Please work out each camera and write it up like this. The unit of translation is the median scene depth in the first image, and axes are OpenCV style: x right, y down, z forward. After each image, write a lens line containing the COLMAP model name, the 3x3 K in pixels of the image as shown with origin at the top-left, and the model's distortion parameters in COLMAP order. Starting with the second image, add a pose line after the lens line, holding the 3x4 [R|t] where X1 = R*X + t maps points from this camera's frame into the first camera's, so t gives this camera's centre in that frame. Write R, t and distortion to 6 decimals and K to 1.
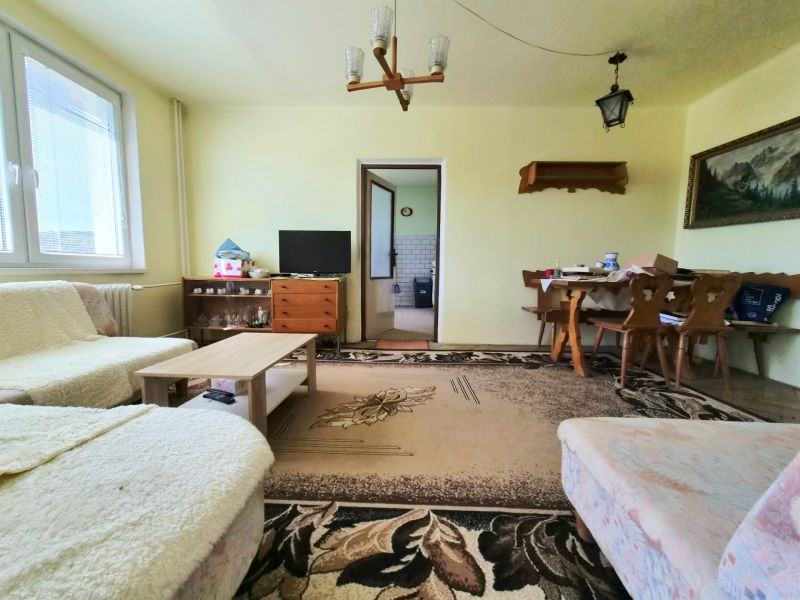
lens RADIAL K [[326.5, 0, 396.6], [0, 326.5, 297.7], [0, 0, 1]] dist [0.001606, -0.000731]
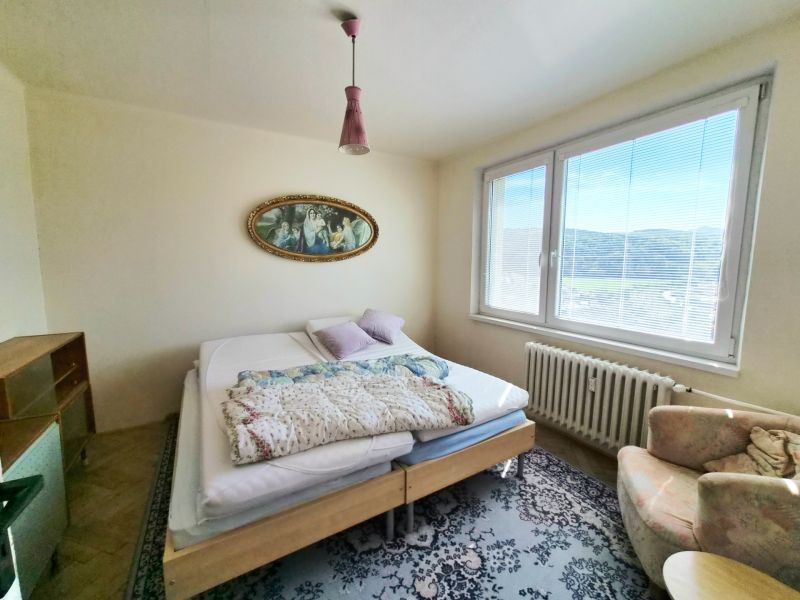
lens RADIAL K [[326.5, 0, 396.6], [0, 326.5, 297.7], [0, 0, 1]] dist [0.001606, -0.000731]
pose [[-0.850441, 0.044043, -0.524224, 0.073490], [-0.061781, 0.981232, 0.182666, -0.202262], [0.522430, 0.187734, -0.831759, 0.886922]]
